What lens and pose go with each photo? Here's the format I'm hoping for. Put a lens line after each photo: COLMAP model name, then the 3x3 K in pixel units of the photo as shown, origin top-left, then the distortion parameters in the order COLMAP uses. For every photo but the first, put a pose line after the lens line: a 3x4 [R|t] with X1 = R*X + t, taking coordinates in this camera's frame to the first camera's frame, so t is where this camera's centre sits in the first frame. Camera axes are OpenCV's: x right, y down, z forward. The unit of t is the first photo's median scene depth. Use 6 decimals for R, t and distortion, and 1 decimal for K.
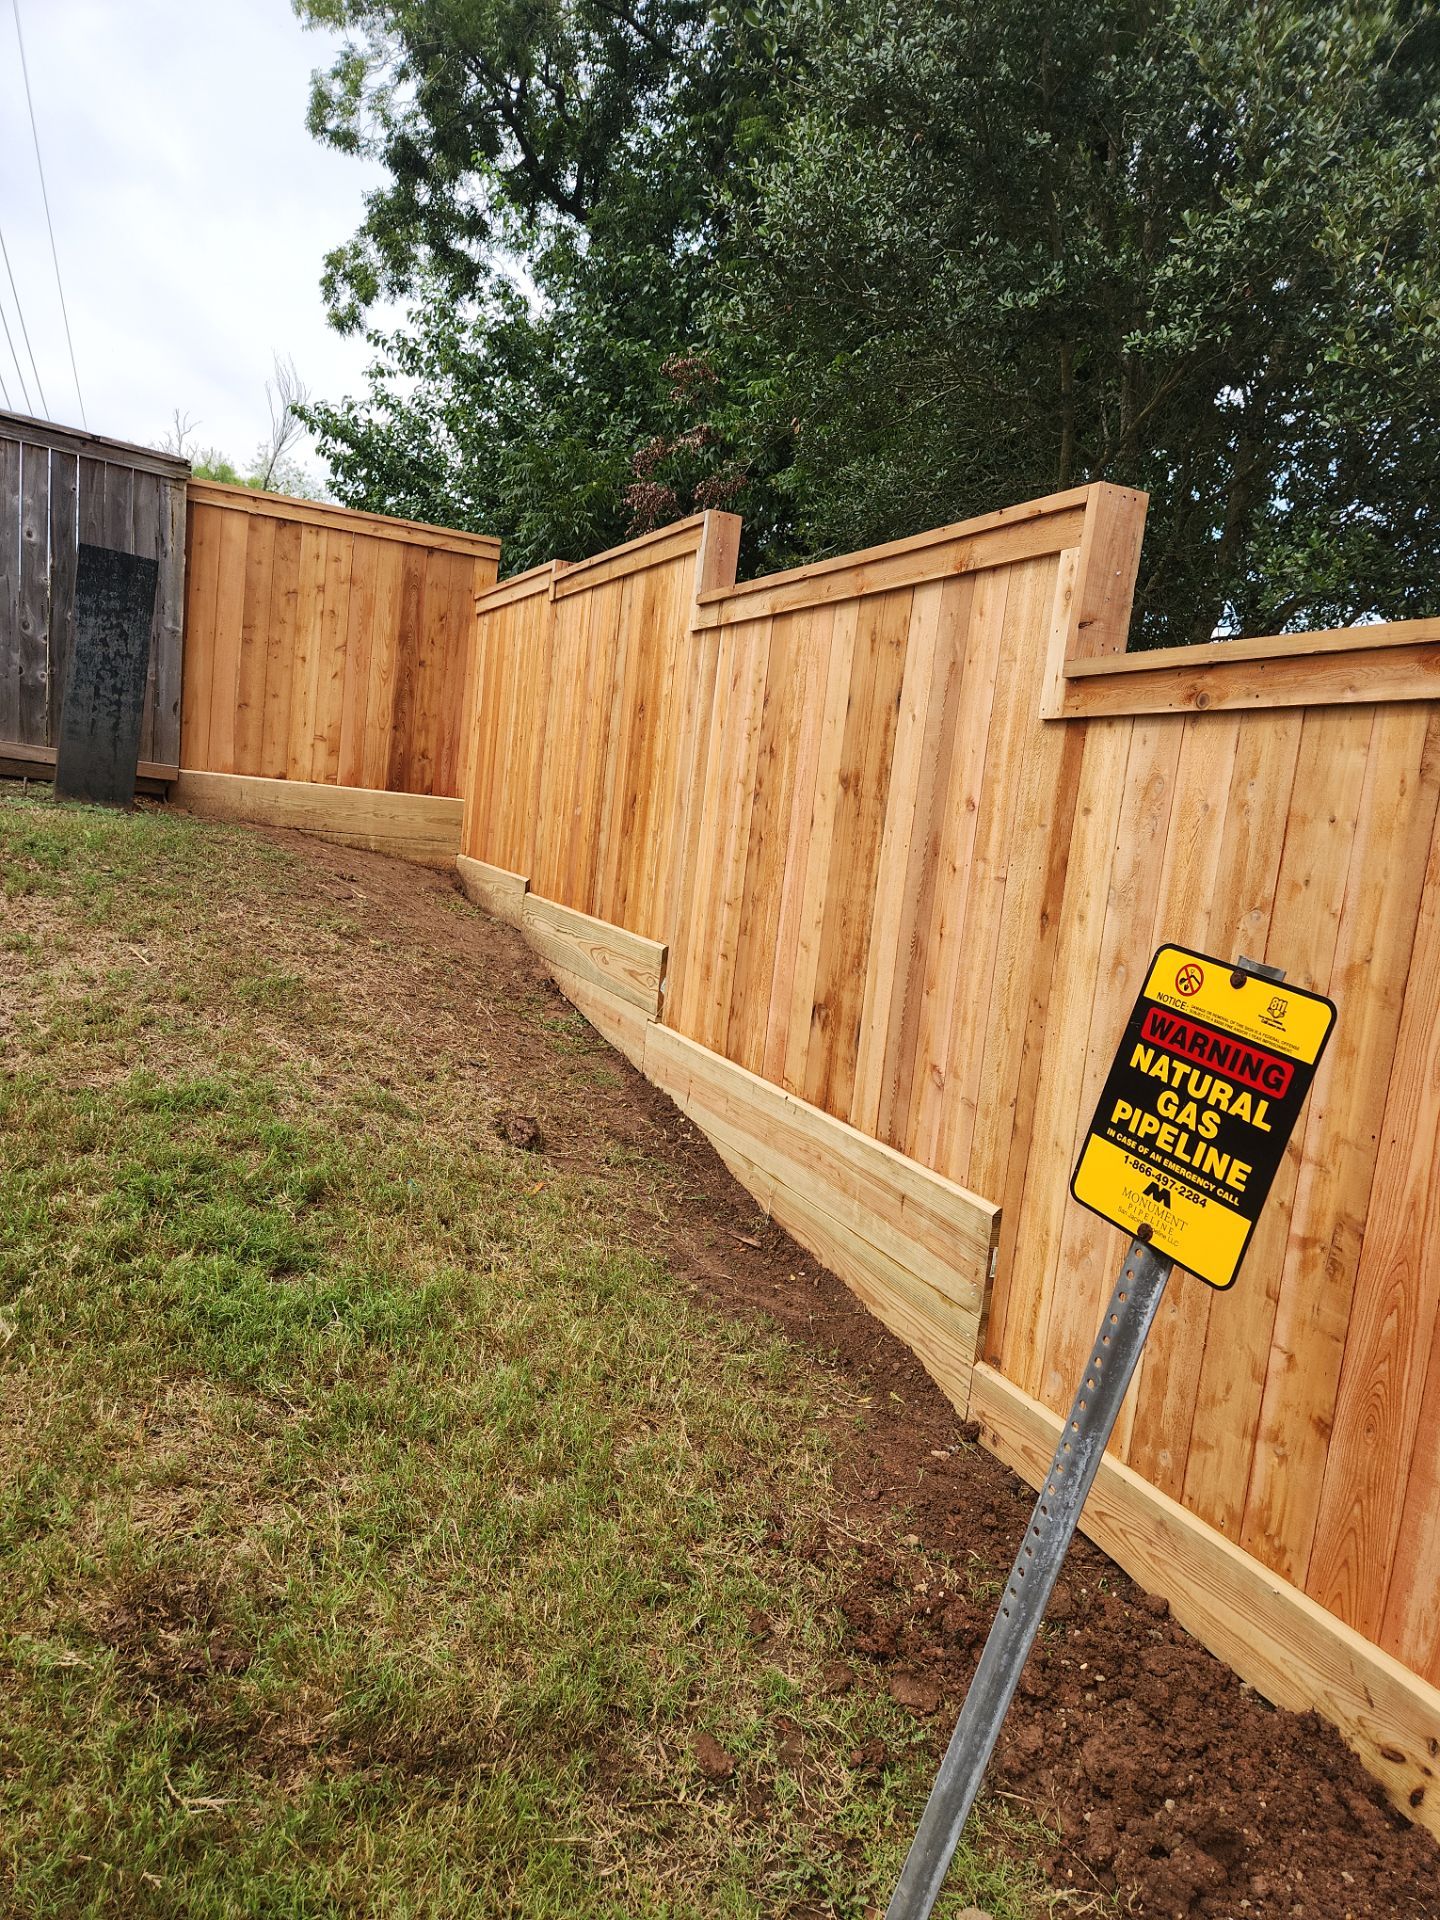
lens RADIAL K [[1318.9, 0, 726.9], [0, 1318.9, 964.8], [0, 0, 1]] dist [0.087508, -0.005113]
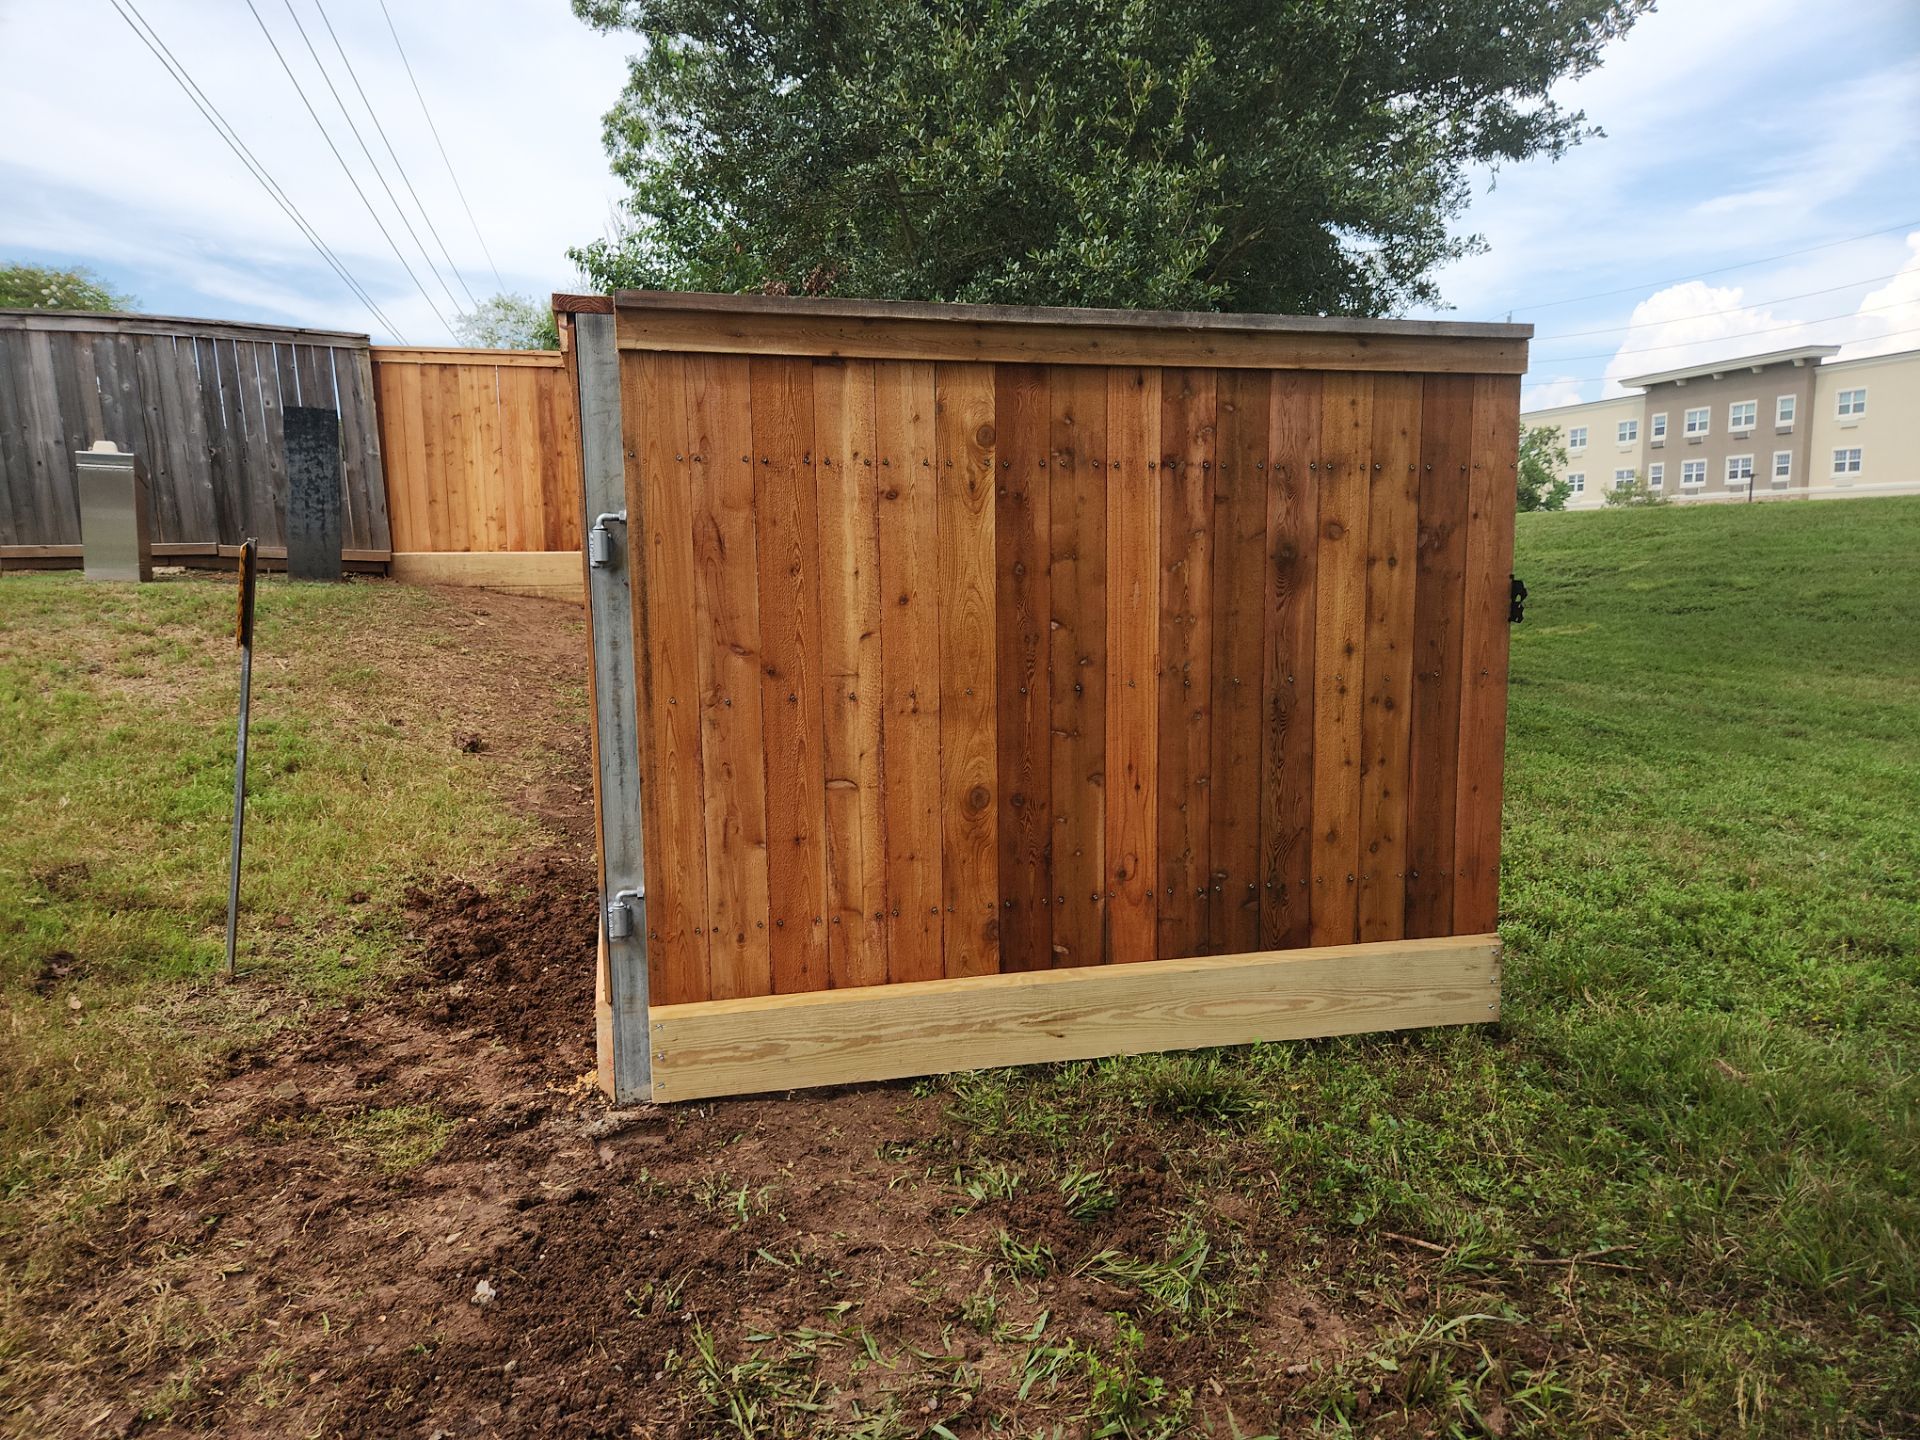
lens RADIAL K [[1318.9, 0, 949.0], [0, 1318.9, 719.8], [0, 0, 1]] dist [0.087508, -0.005113]
pose [[0.979609, -0.097609, -0.175609, 0.380645], [0.098264, 0.995148, -0.004983, 0.089300], [0.175244, -0.012374, 0.984447, -0.270180]]
